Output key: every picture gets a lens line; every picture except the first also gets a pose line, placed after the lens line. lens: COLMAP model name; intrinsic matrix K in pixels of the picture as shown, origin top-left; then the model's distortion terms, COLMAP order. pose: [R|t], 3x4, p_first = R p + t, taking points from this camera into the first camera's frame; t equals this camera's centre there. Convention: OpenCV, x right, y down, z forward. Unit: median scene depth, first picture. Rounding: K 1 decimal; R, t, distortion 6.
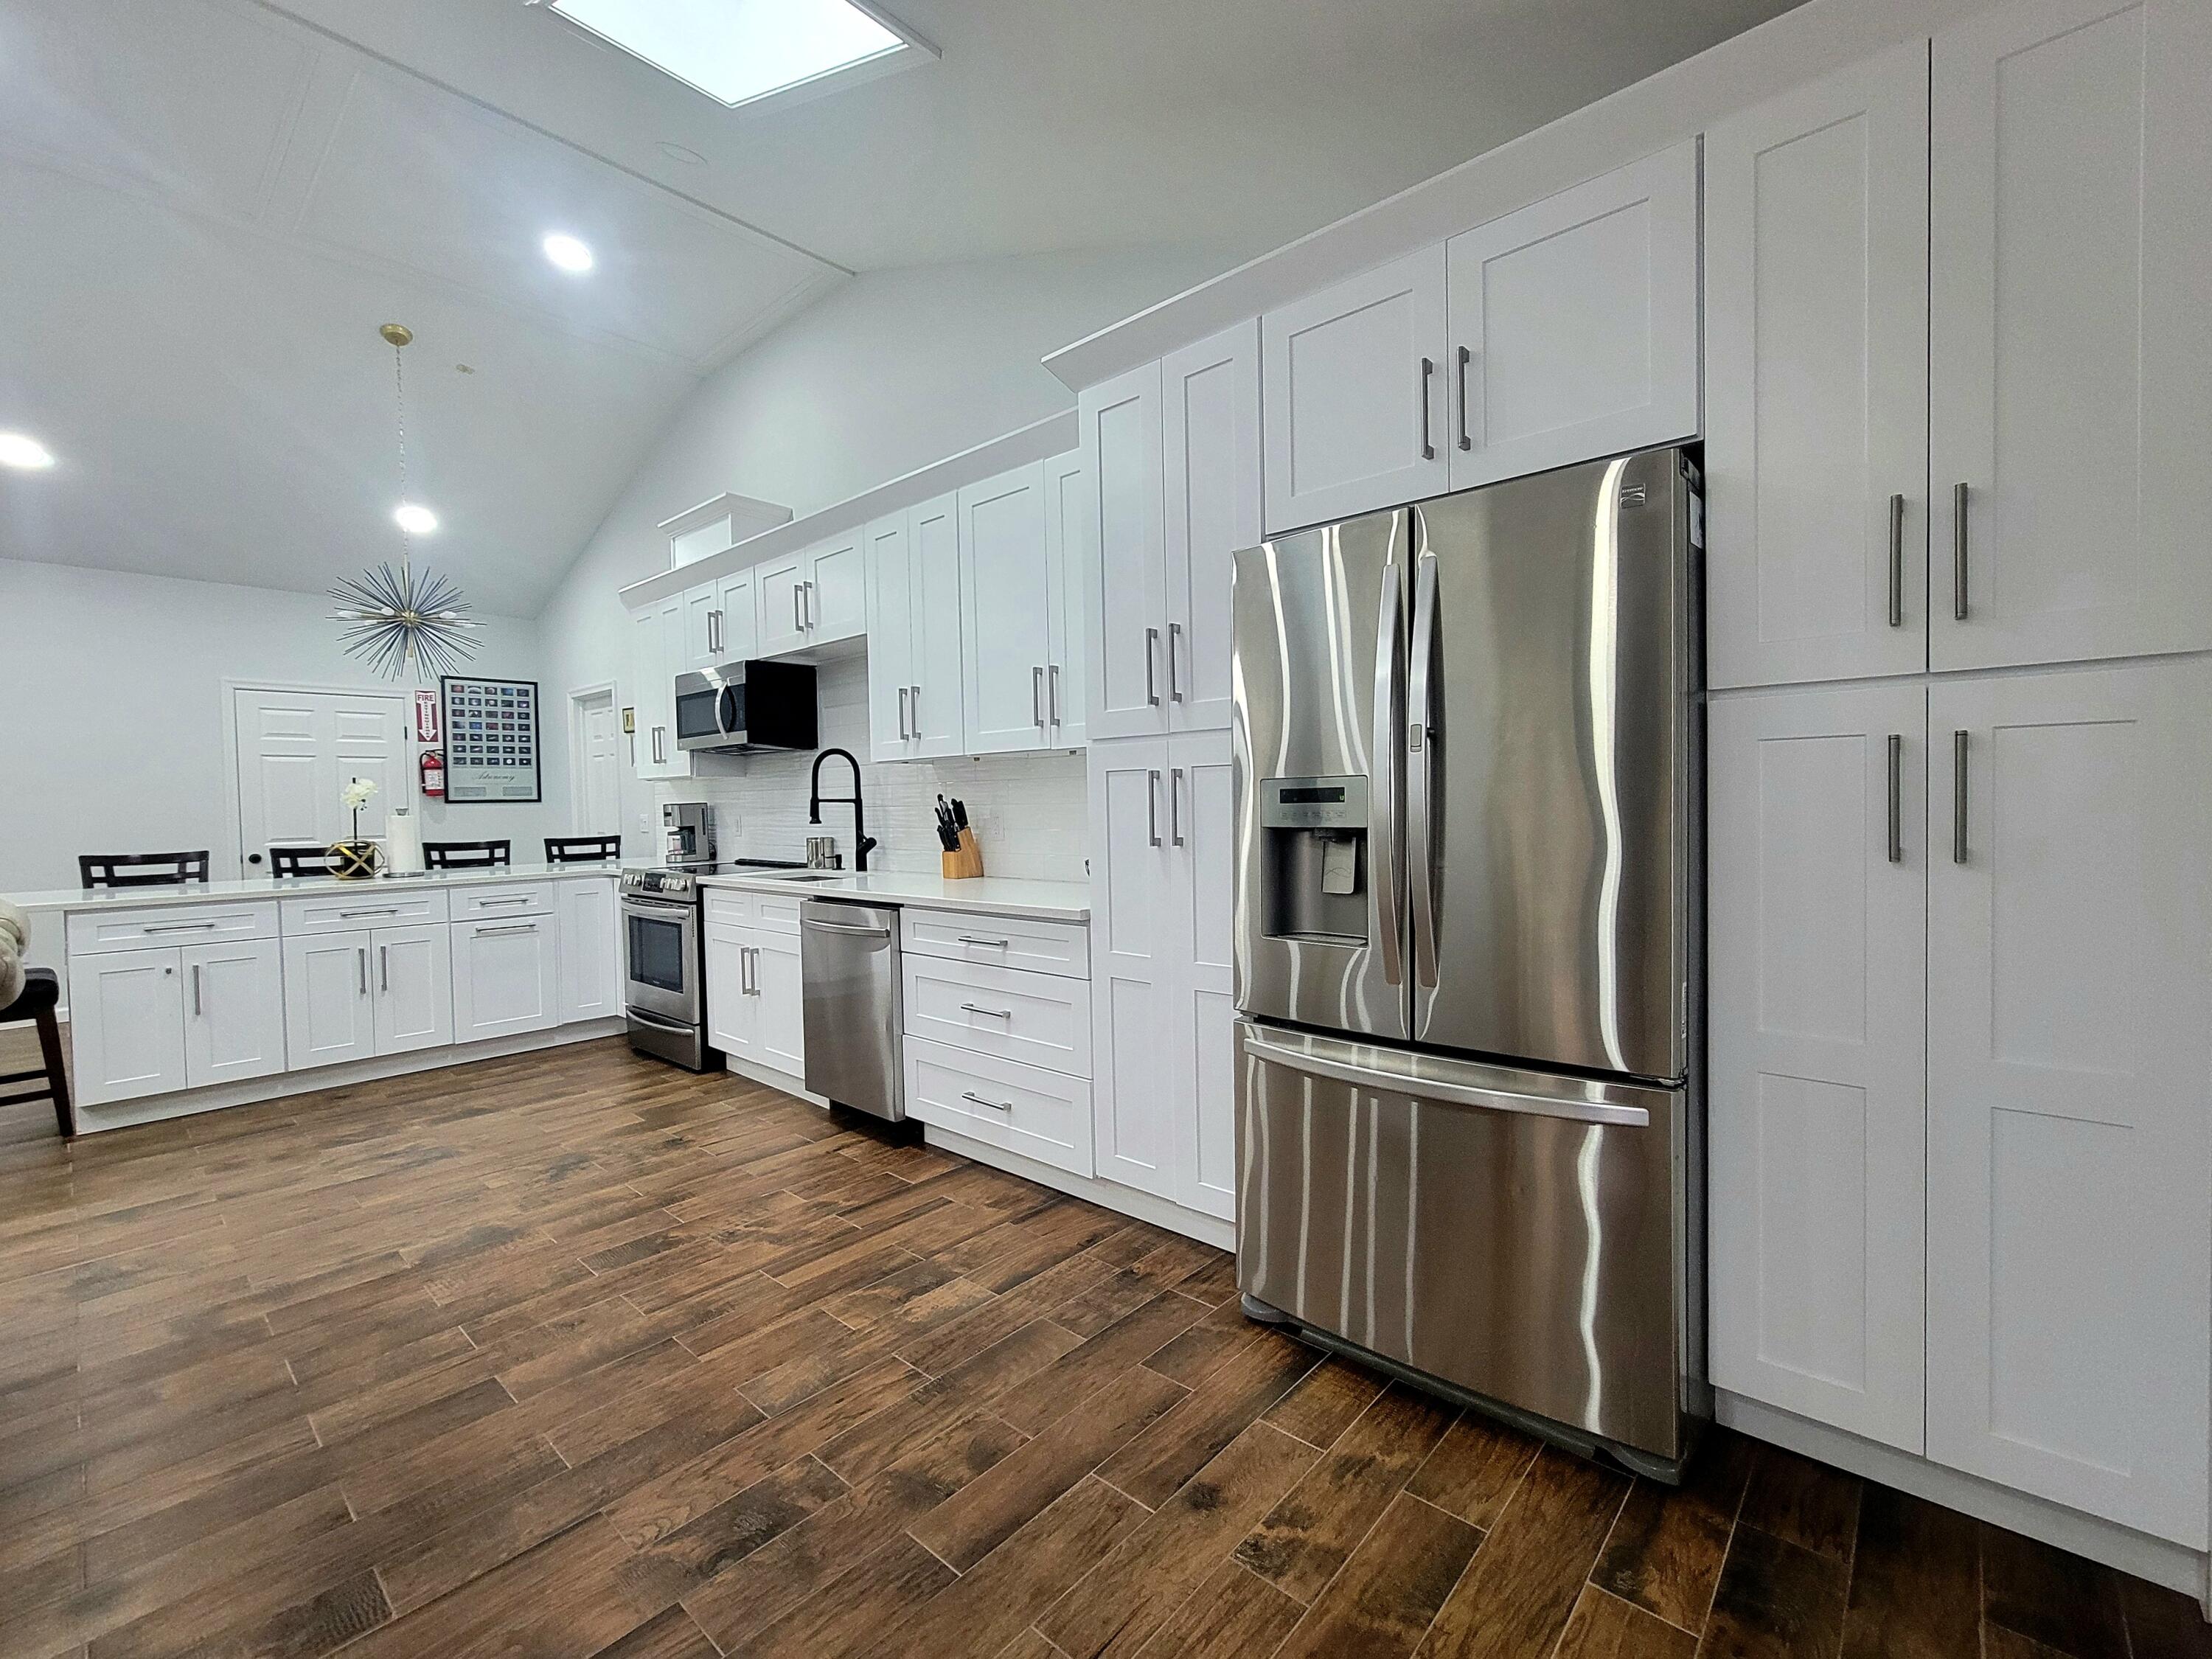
lens RADIAL K [[965.3, 0, 1110.5], [0, 965.3, 818.2], [0, 0, 1]] dist [0.000552, 0.000424]
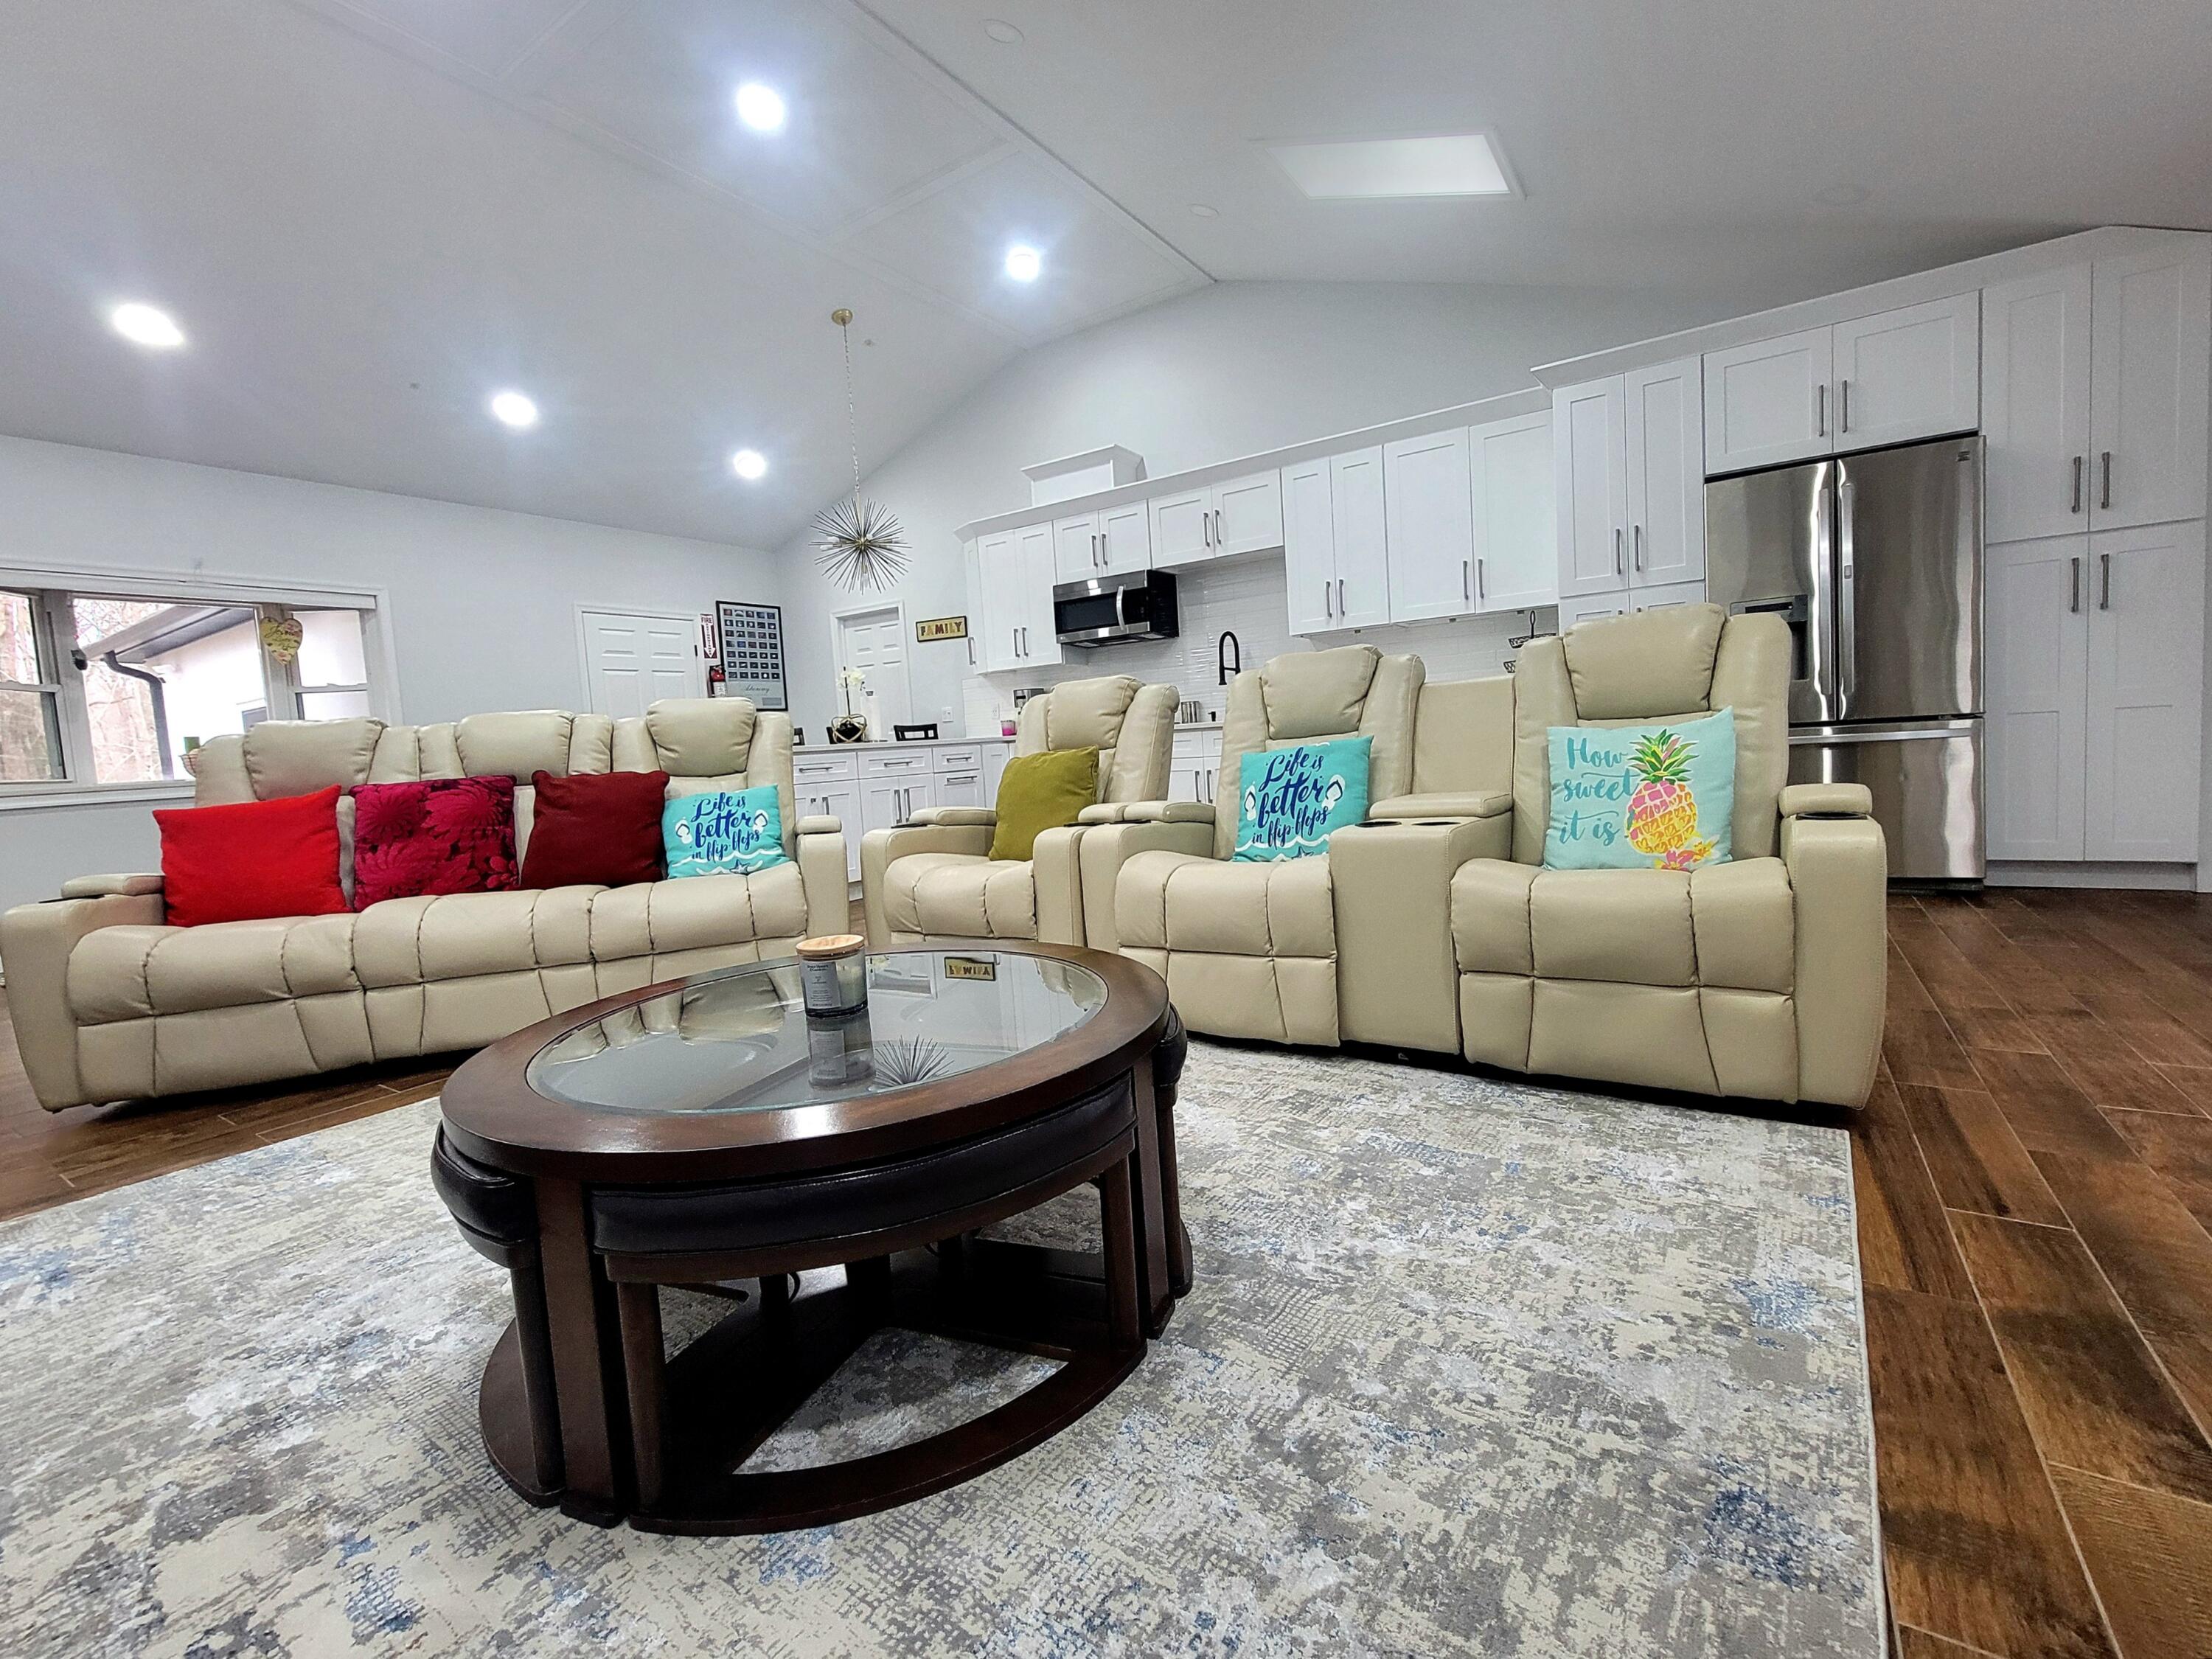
lens RADIAL K [[911.1, 0, 1143.0], [0, 911.1, 781.5], [0, 0, 1]] dist [-0.000665, 0.000949]
pose [[0.981629, -0.058382, 0.181648, -0.866210], [0.052698, 0.997963, 0.035968, 0.119487], [-0.183378, -0.025734, 0.982706, -0.366211]]
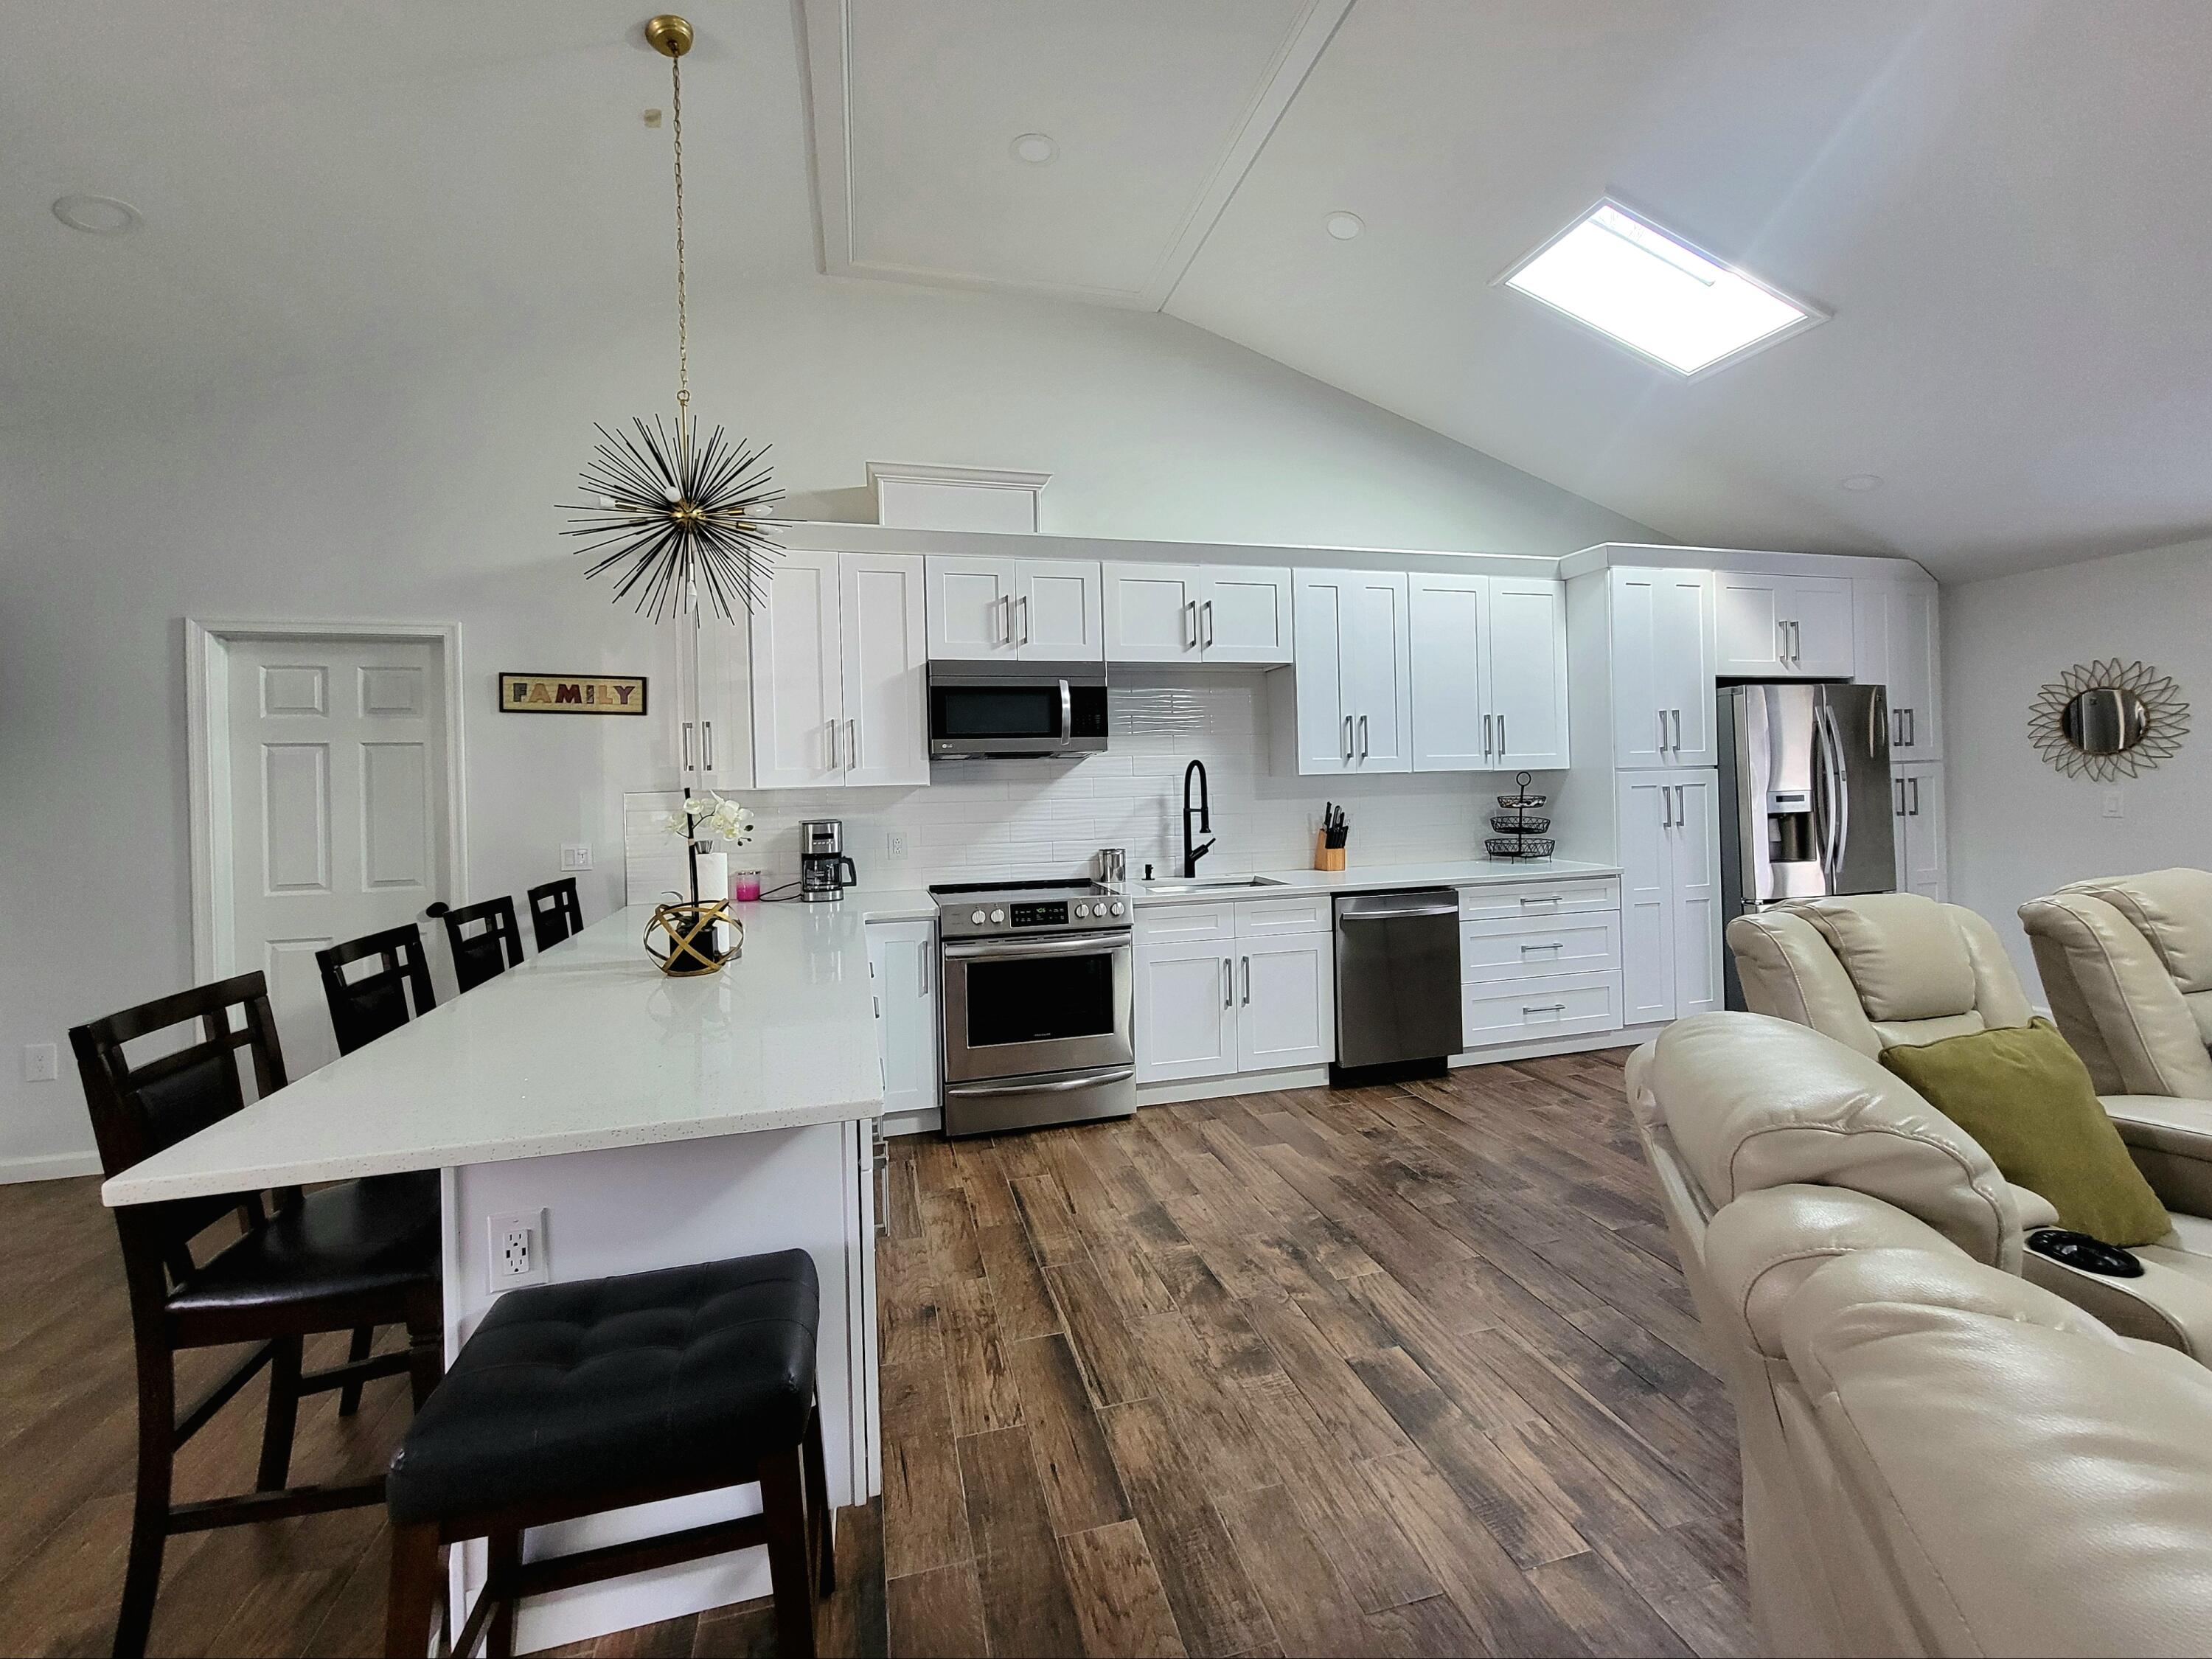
lens RADIAL K [[911.1, 0, 1106.6], [0, 911.1, 779.9], [0, 0, 1]] dist [-0.000665, 0.000949]
pose [[0.541277, 0.010884, 0.840774, -1.525277], [0.030646, 0.998997, -0.032662, -0.028956], [-0.840285, 0.043445, 0.540401, 0.727440]]
